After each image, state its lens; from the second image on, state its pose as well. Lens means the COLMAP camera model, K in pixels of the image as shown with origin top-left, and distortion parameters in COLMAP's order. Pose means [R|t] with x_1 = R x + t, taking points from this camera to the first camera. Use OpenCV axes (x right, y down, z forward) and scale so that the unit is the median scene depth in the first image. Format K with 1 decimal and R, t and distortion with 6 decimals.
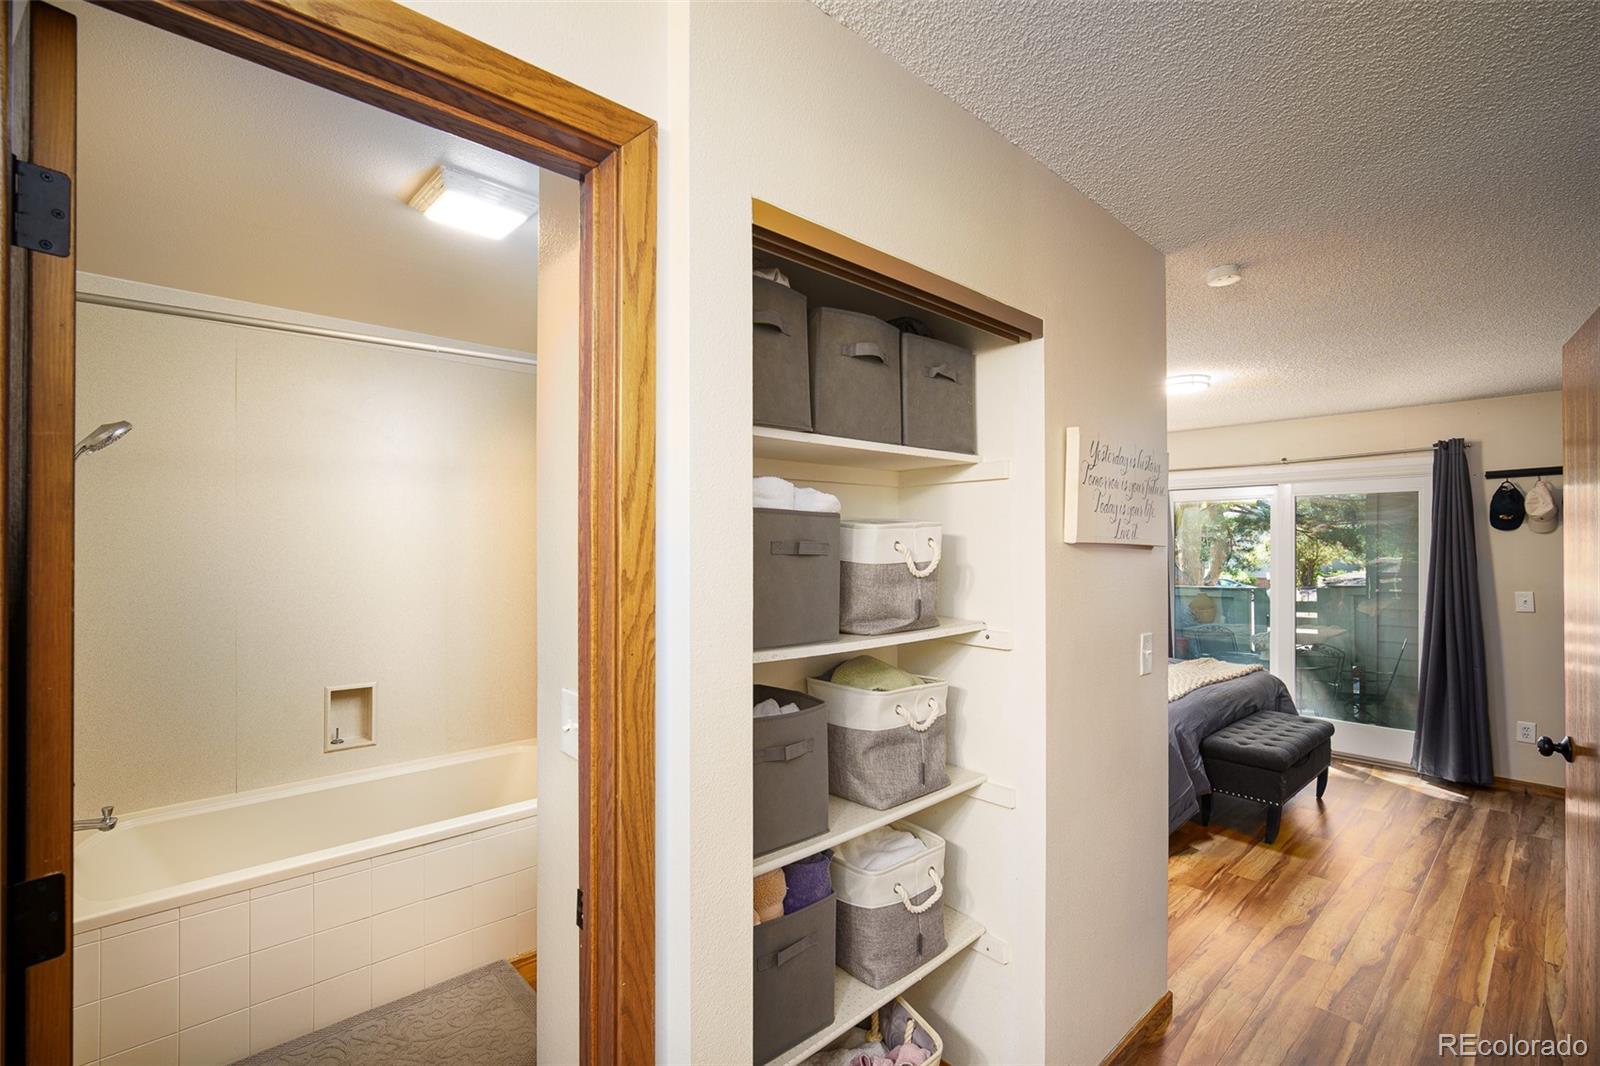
lens RADIAL K [[703.5, 0, 798.6], [0, 703.5, 543.3], [0, 0, 1]] dist [-0.011148, 0.002404]
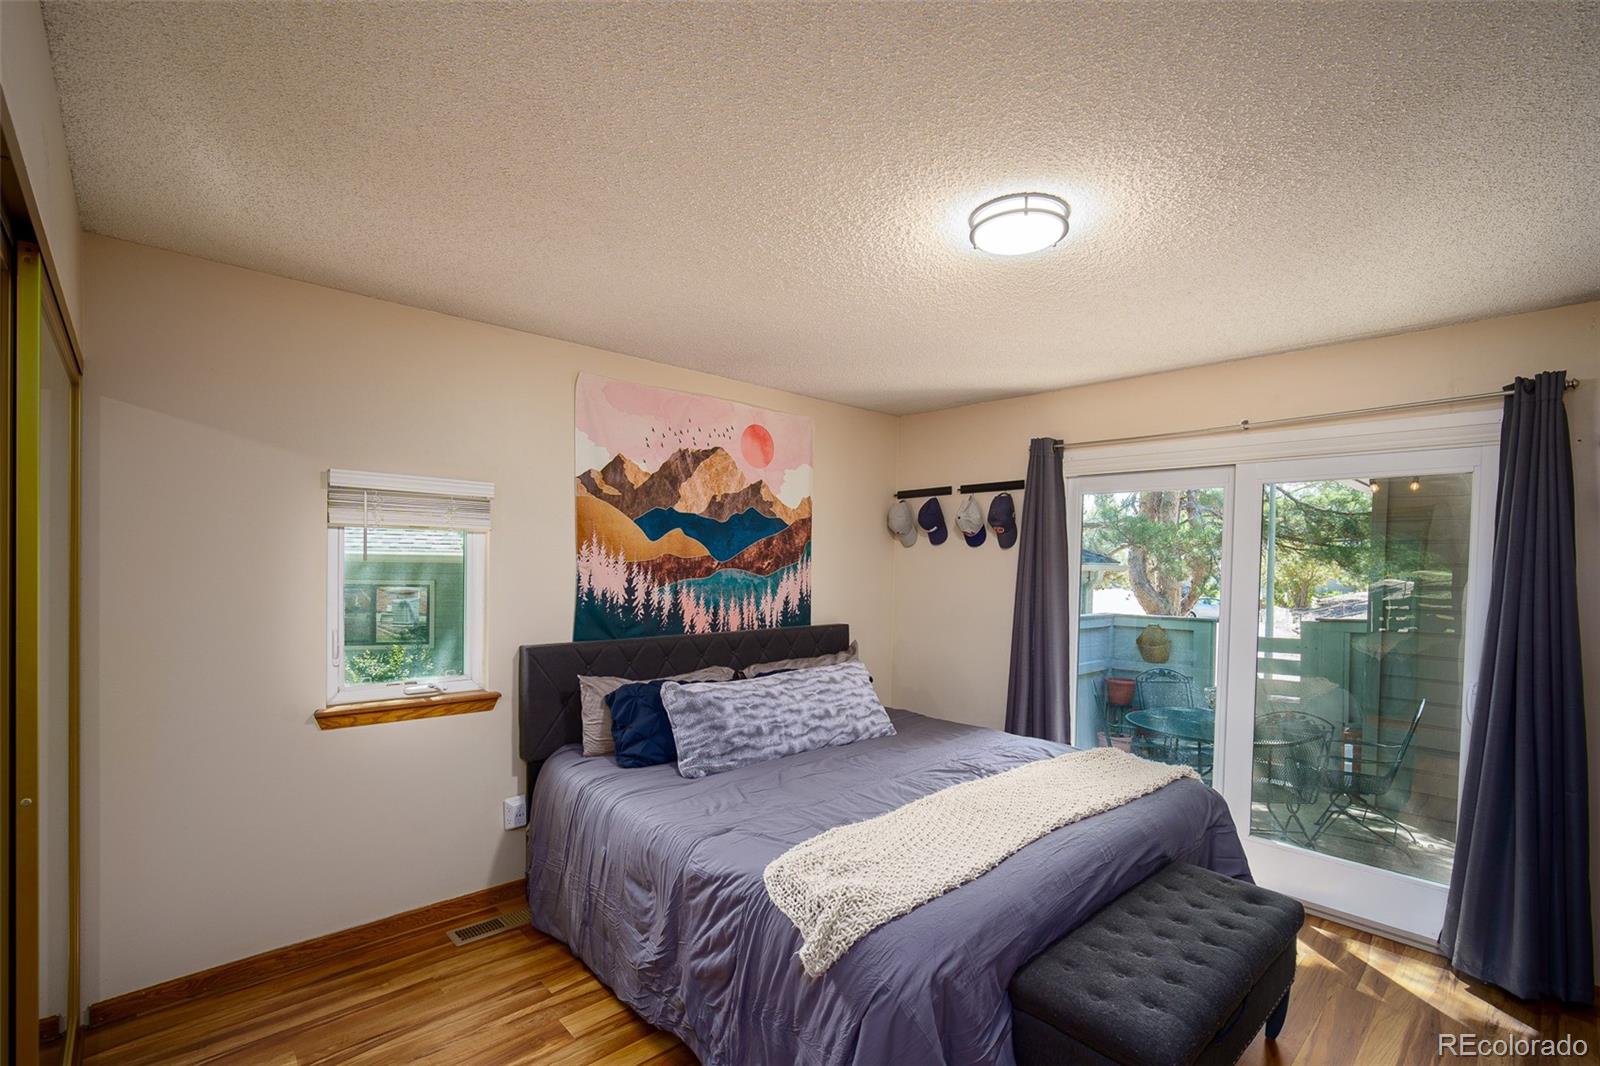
lens RADIAL K [[703.5, 0, 796.5], [0, 703.5, 570.3], [0, 0, 1]] dist [-0.011148, 0.002404]
pose [[0.999830, 0.018417, 0.001276, 0.341165], [-0.018443, 0.999529, 0.024534, 0.001836], [-0.000824, -0.024553, 0.999698, 0.434048]]
